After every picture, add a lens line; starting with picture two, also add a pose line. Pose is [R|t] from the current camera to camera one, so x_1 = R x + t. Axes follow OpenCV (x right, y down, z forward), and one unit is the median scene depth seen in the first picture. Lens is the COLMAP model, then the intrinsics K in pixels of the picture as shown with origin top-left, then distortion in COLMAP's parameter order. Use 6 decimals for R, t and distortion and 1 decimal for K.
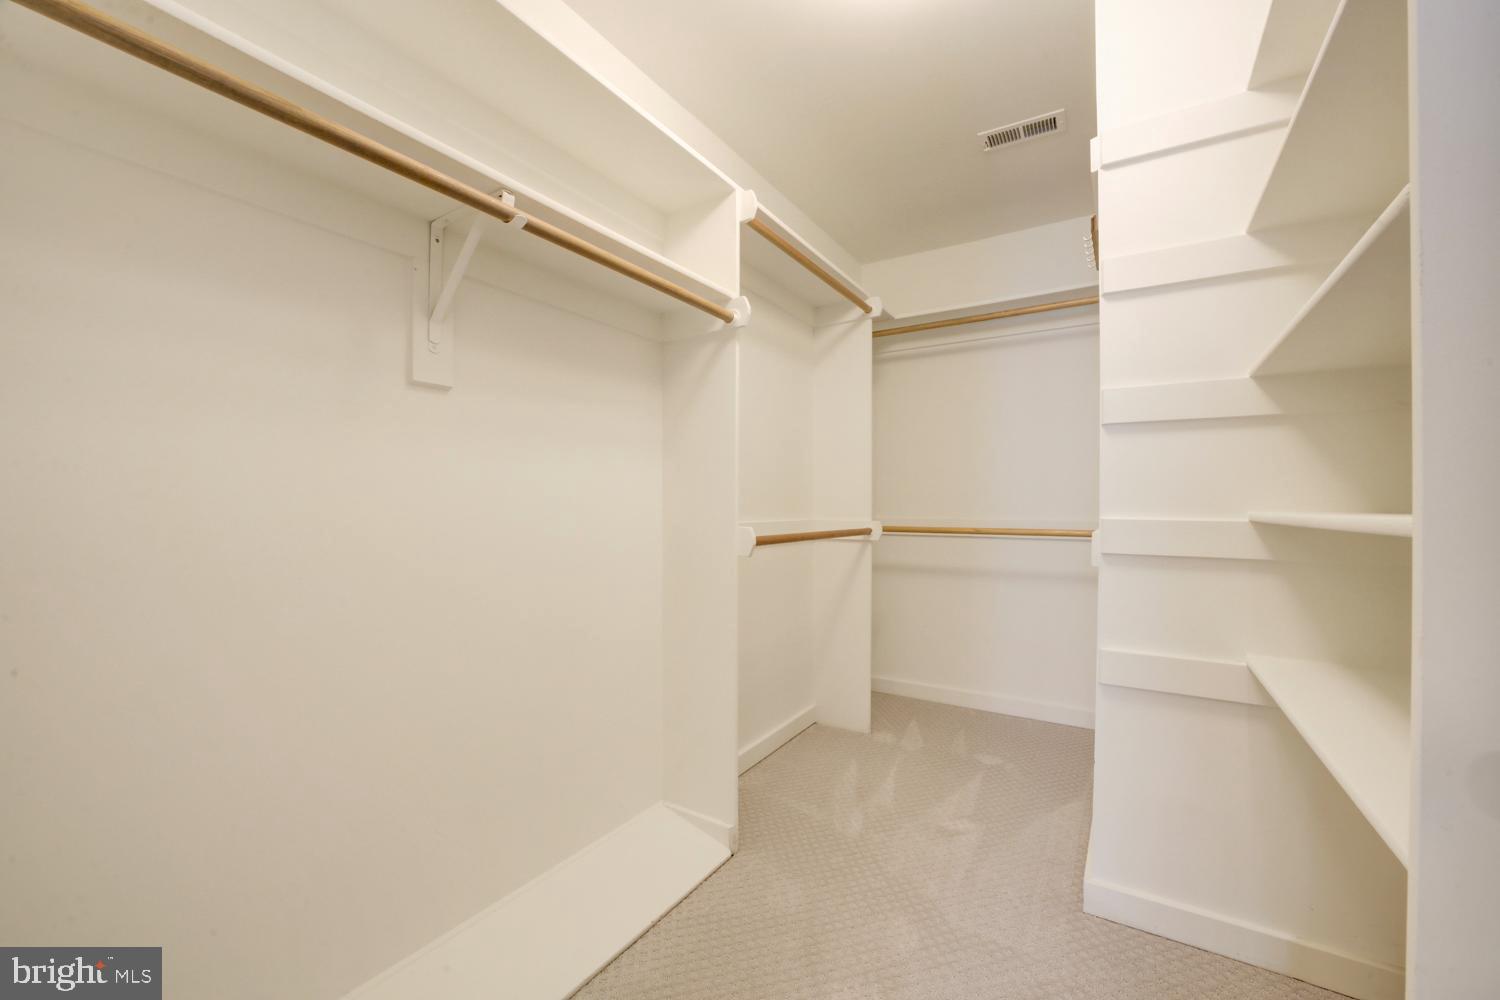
lens RADIAL K [[582.9, 0, 754.7], [0, 582.9, 501.1], [0, 0, 1]] dist [-0.018269, -0.000021]
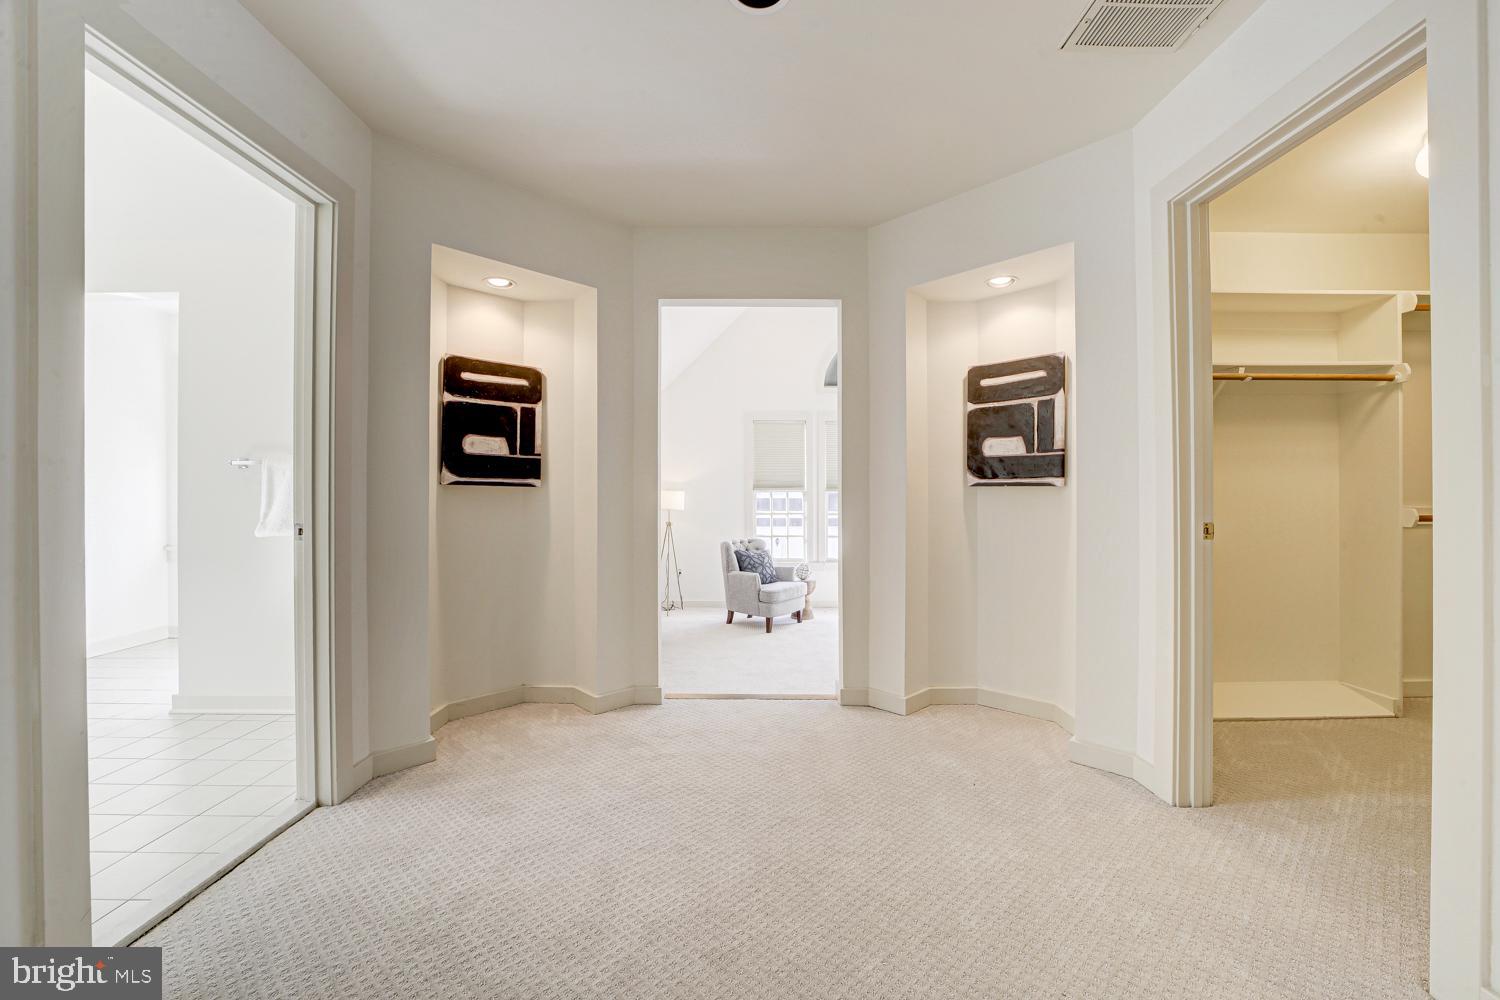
lens RADIAL K [[582.9, 0, 742.5], [0, 582.9, 500.8], [0, 0, 1]] dist [-0.018269, -0.000021]
pose [[0.545603, -0.005748, -0.838024, 0.284464], [0.005482, 0.999980, -0.003290, 0.015725], [0.838026, -0.002799, 0.545623, -1.319215]]
